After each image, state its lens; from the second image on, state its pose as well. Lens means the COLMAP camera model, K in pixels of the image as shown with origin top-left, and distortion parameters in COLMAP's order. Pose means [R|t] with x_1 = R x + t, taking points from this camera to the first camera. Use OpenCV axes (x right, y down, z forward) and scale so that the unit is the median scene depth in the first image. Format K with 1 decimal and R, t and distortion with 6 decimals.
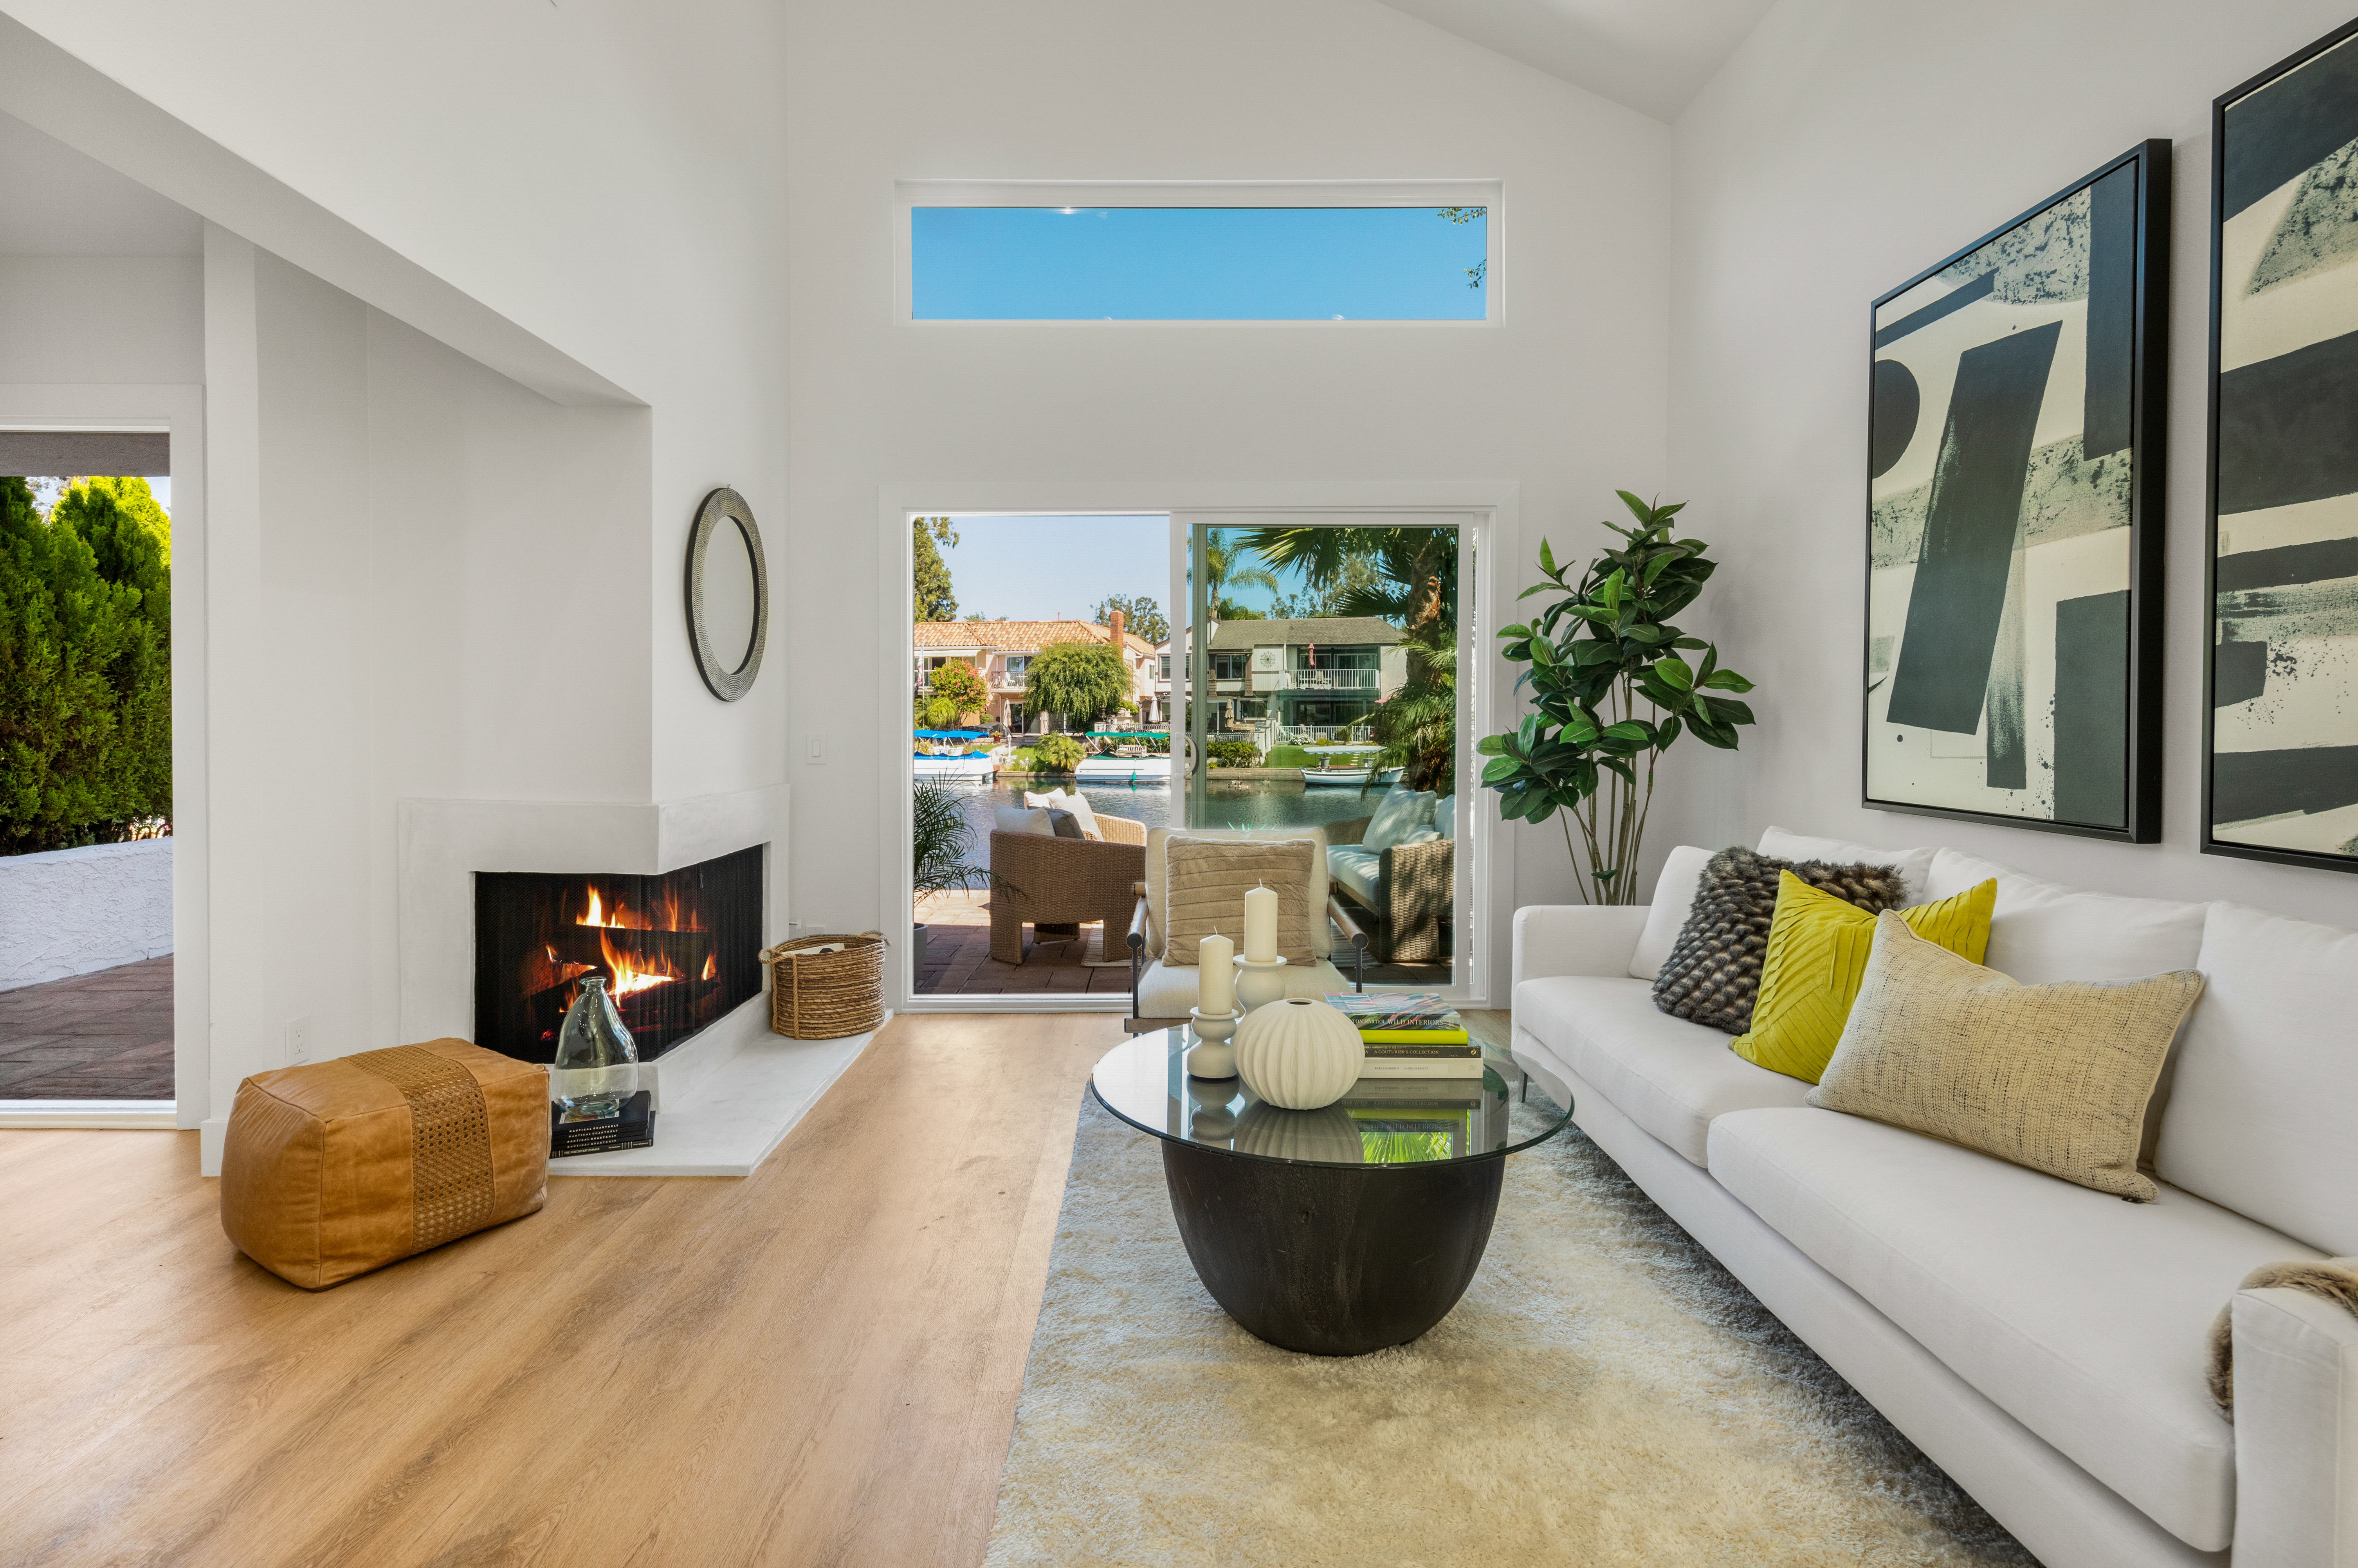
lens RADIAL K [[1174.4, 0, 1172.5], [0, 1174.4, 719.9], [0, 0, 1]] dist [0.001027, -0.000558]
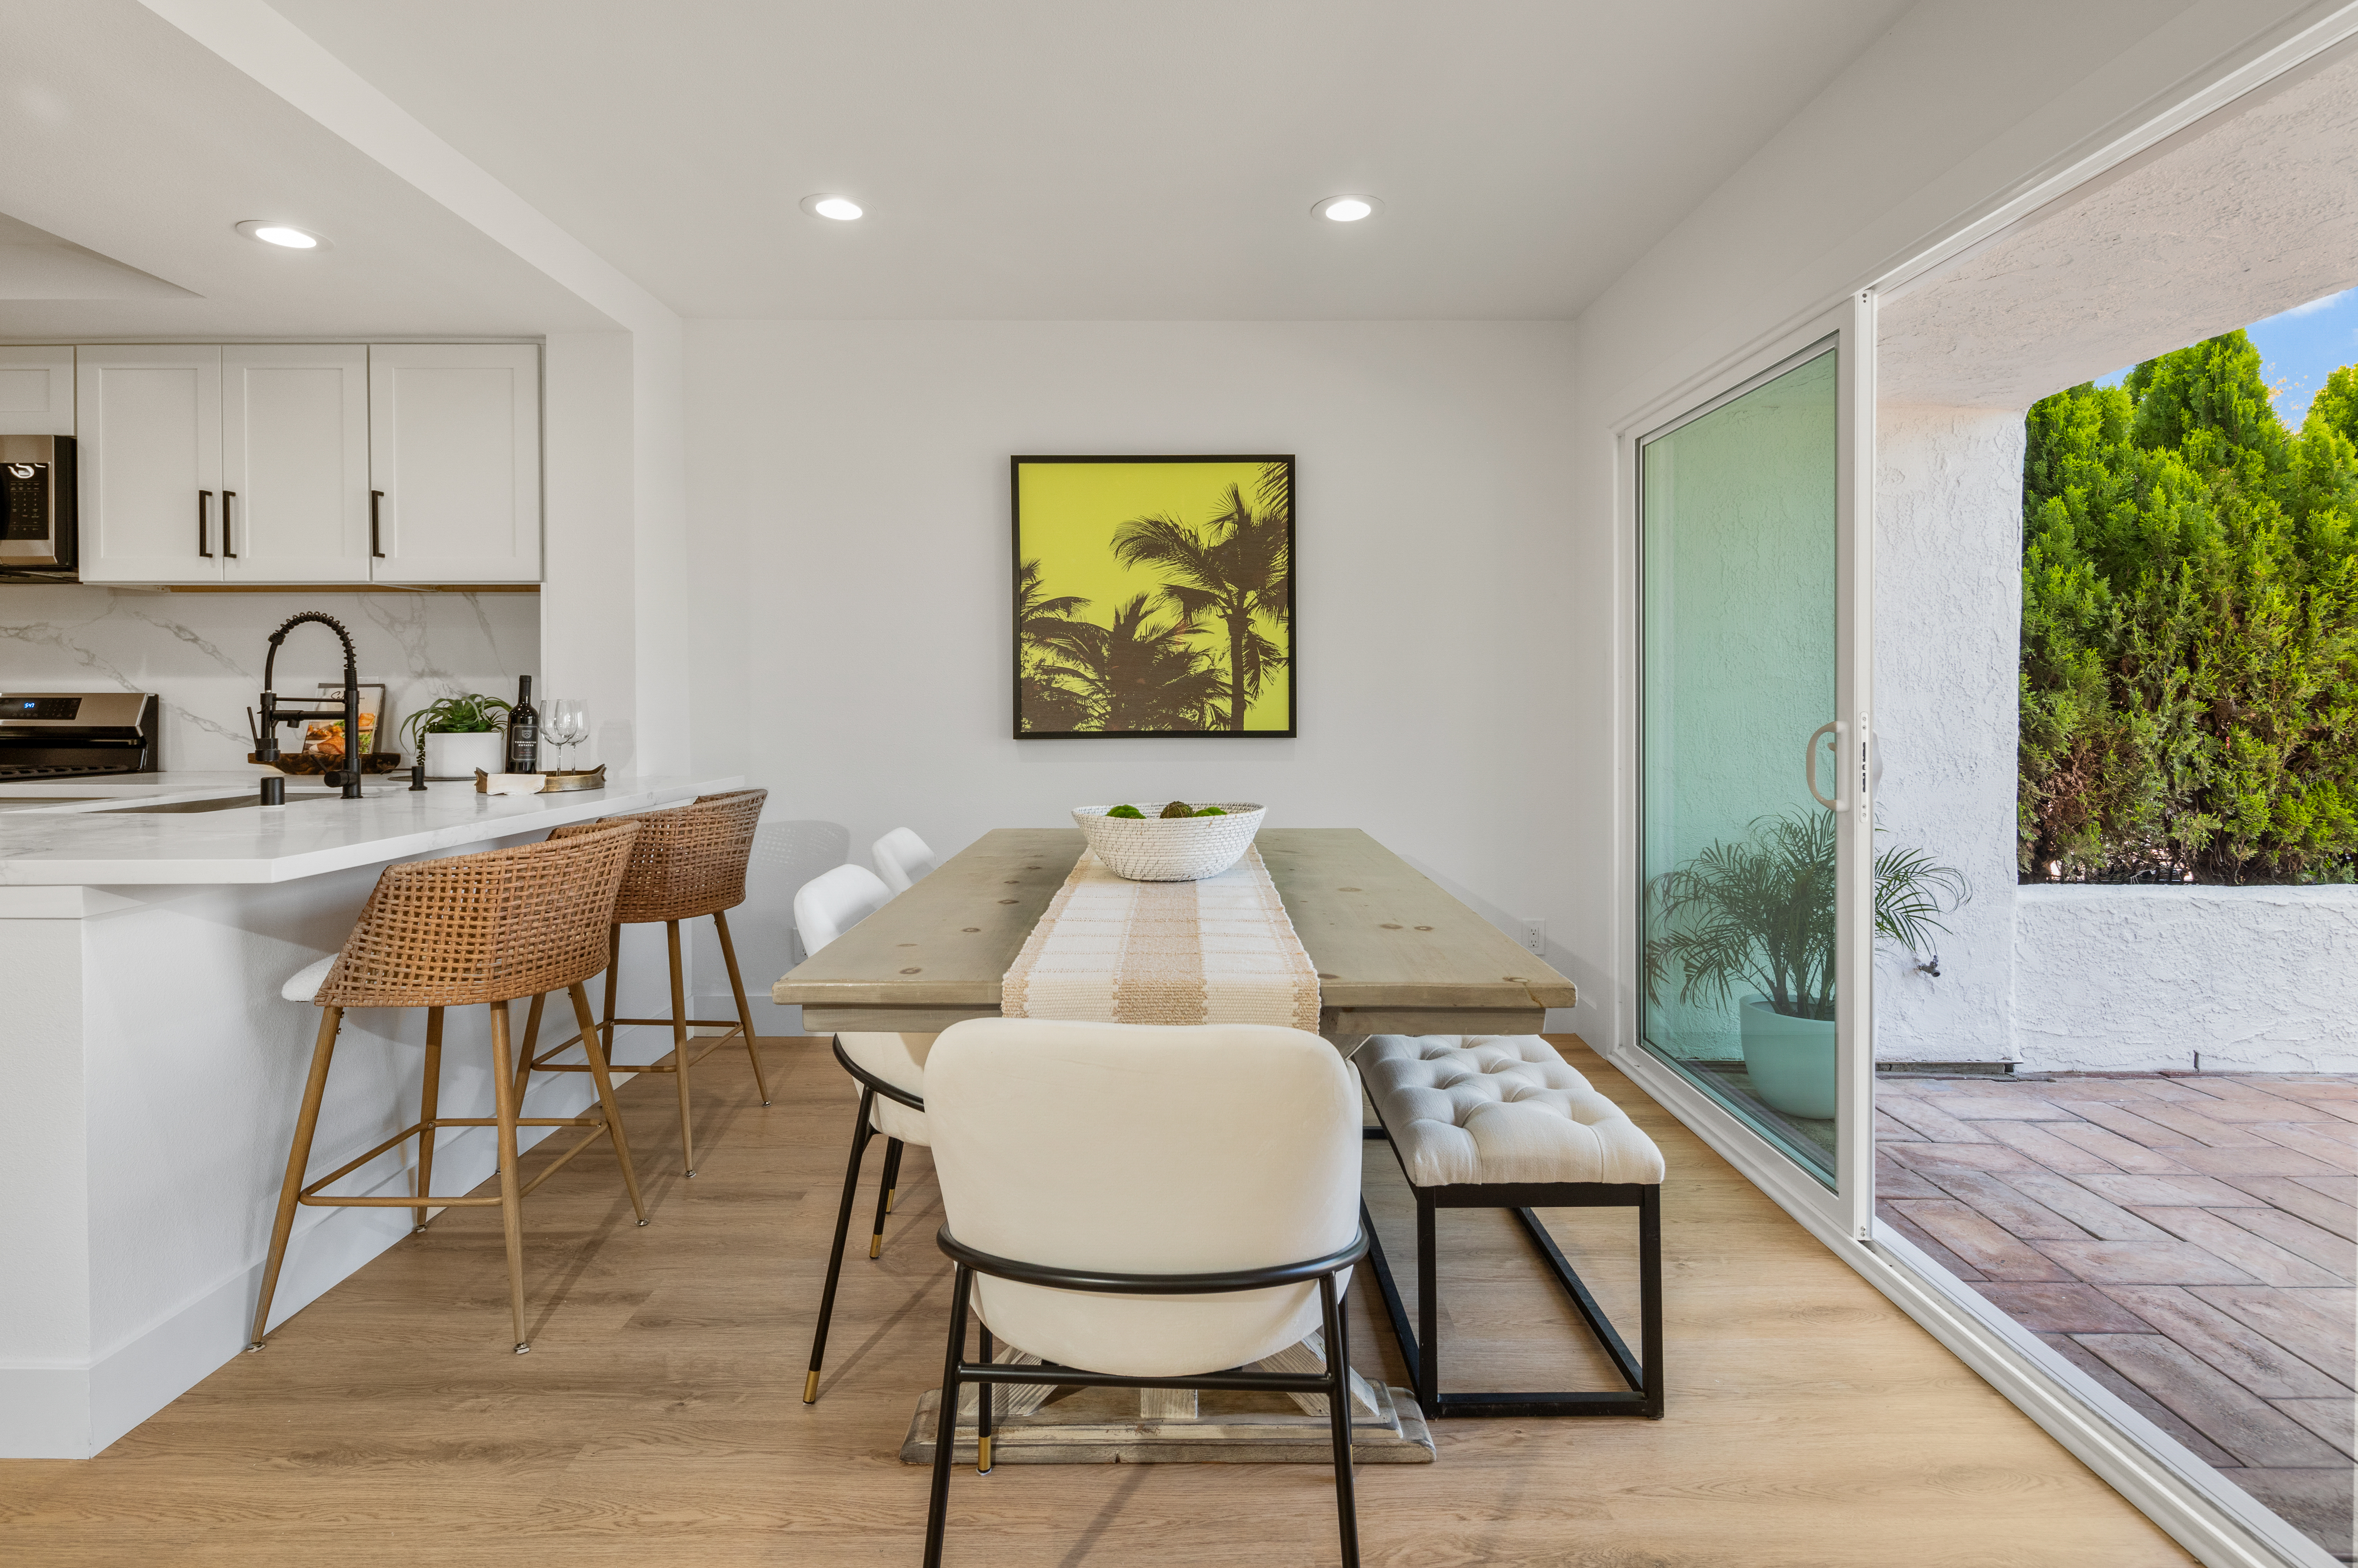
lens RADIAL K [[1174.4, 0, 1172.5], [0, 1174.4, 719.9], [0, 0, 1]] dist [0.001027, -0.000558]
pose [[0.000683, 0.014182, -0.999899, -0.327847], [-0.000038, 0.999899, 0.014182, 0.002968], [1.000000, 0.000028, 0.000683, 0.433634]]
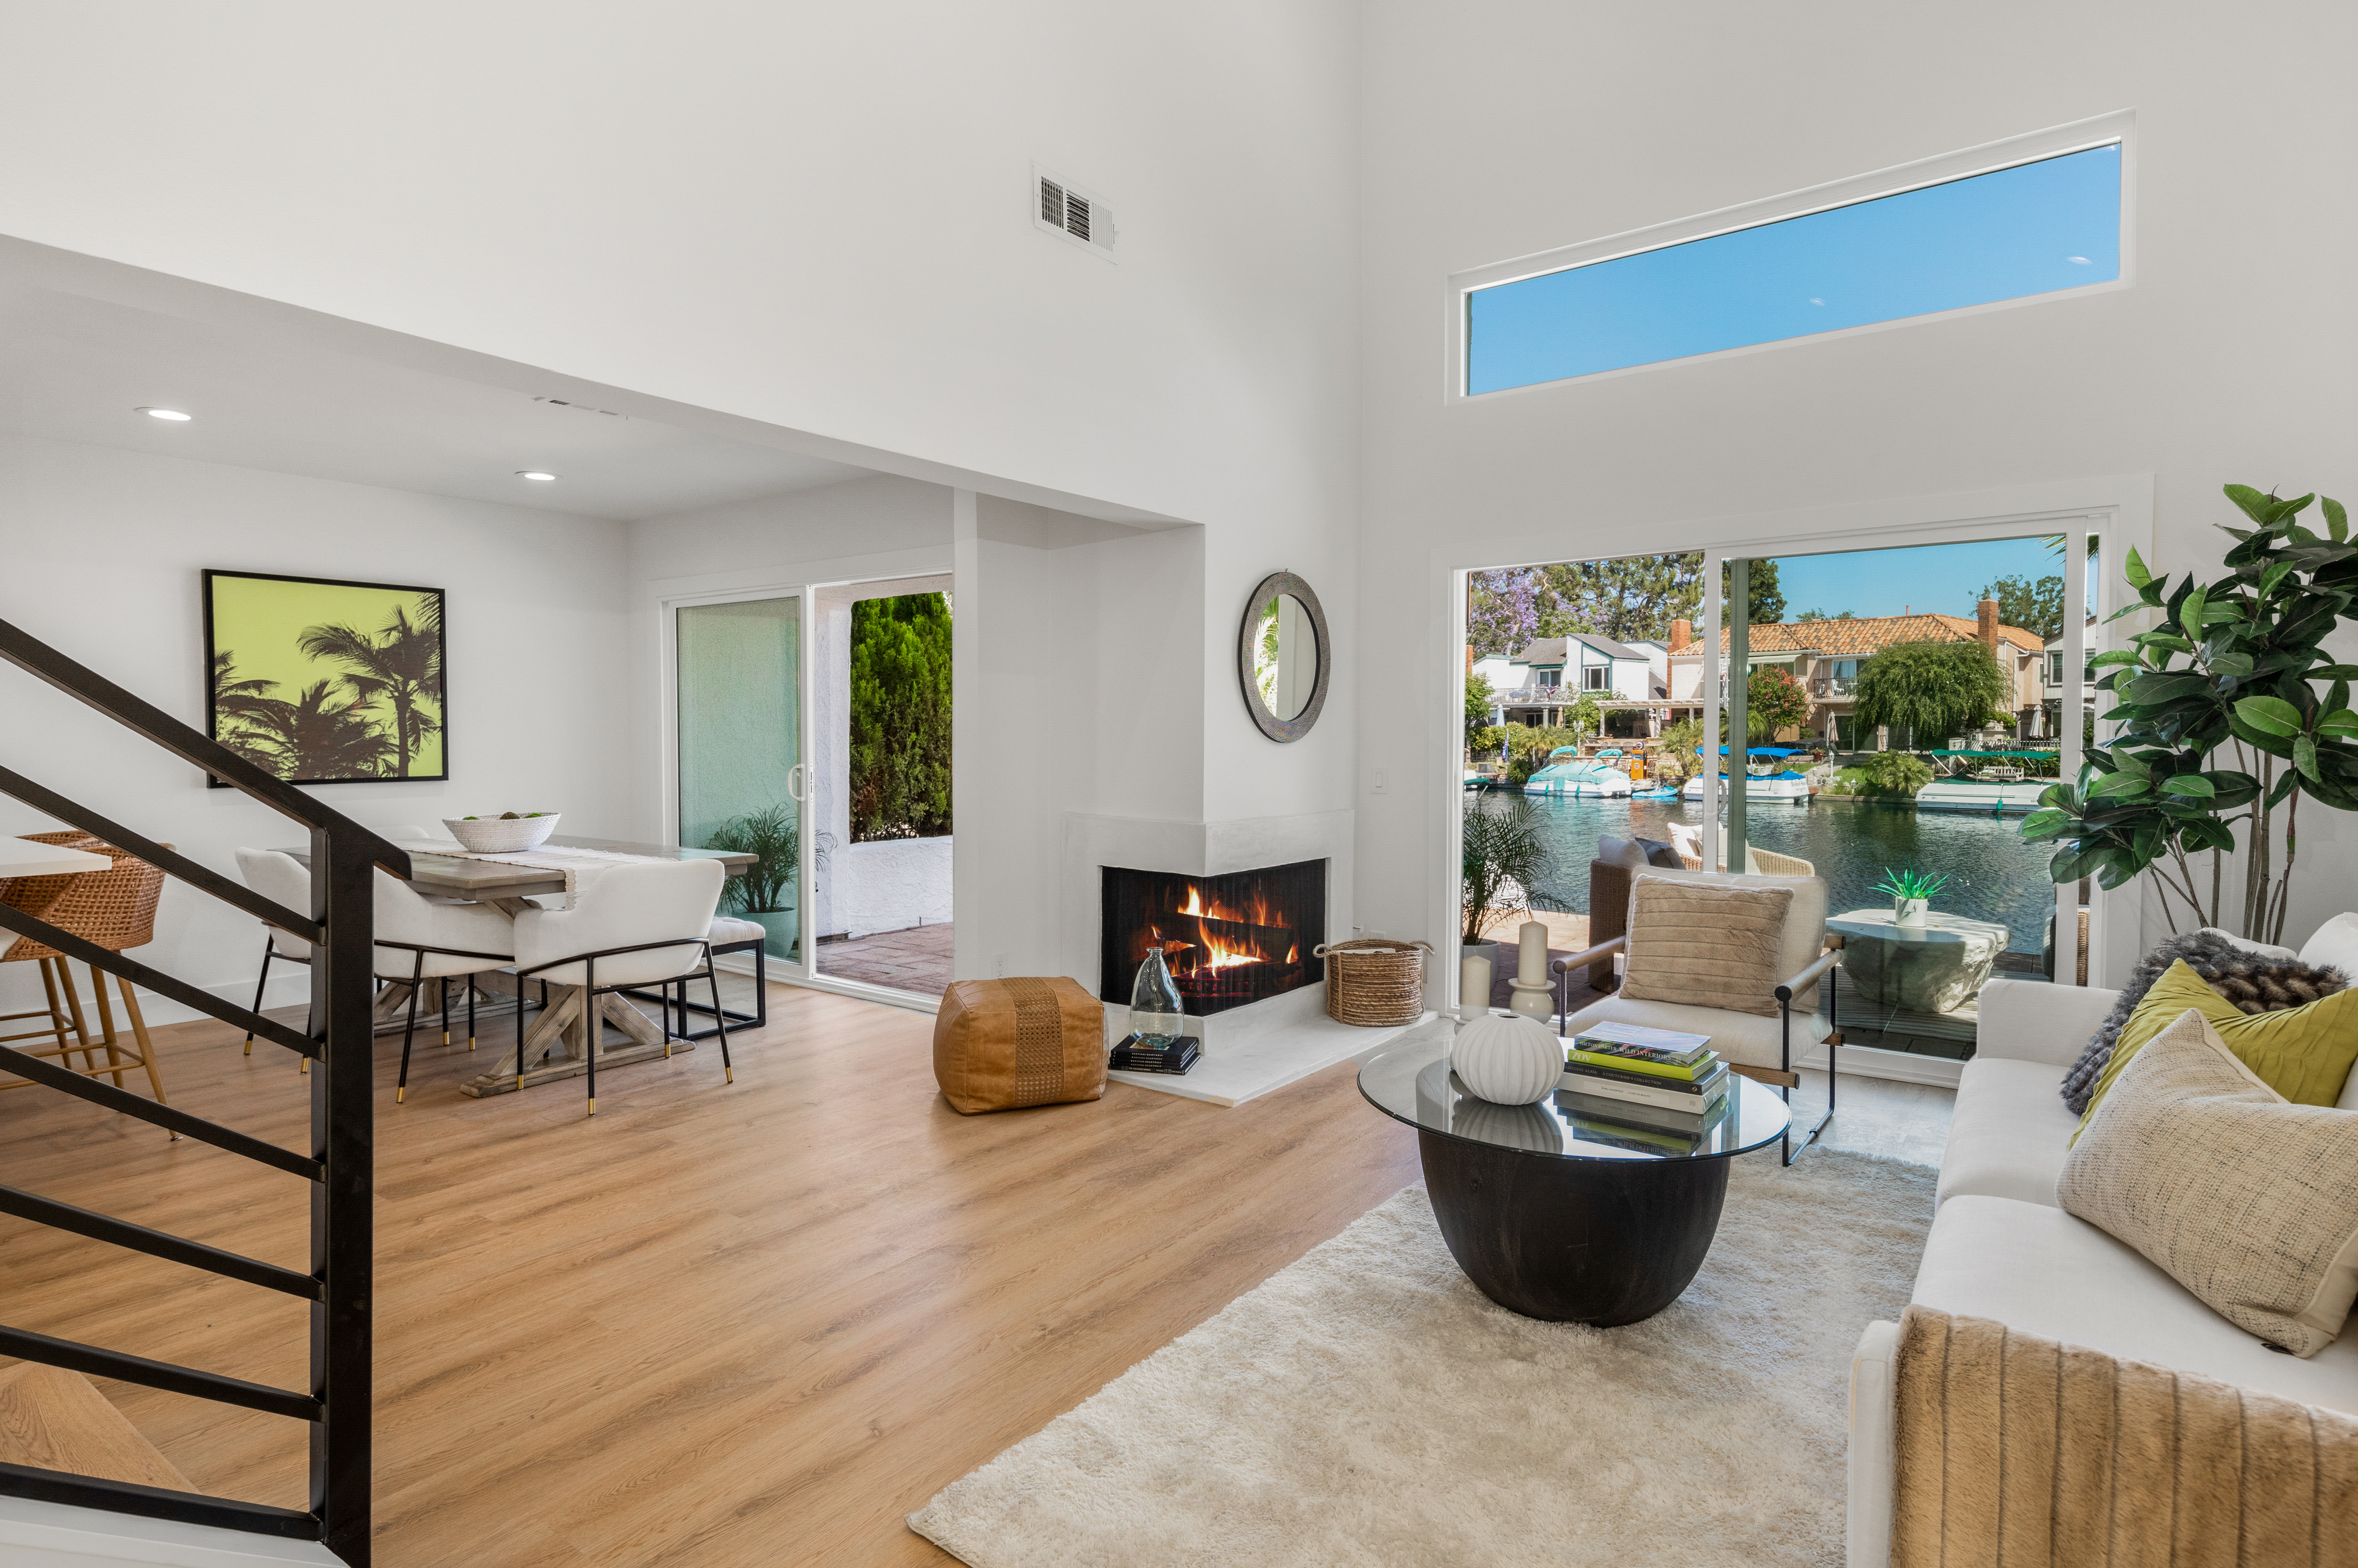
lens RADIAL K [[1235.3, 0, 1192.9], [0, 1235.3, 726.8], [0, 0, 1]] dist [-0.000912, -0.000181]
pose [[0.800759, -0.003408, -0.598977, 0.309107], [0.000845, 0.999989, -0.004560, -0.025133], [0.598986, 0.003145, 0.800753, -0.103434]]
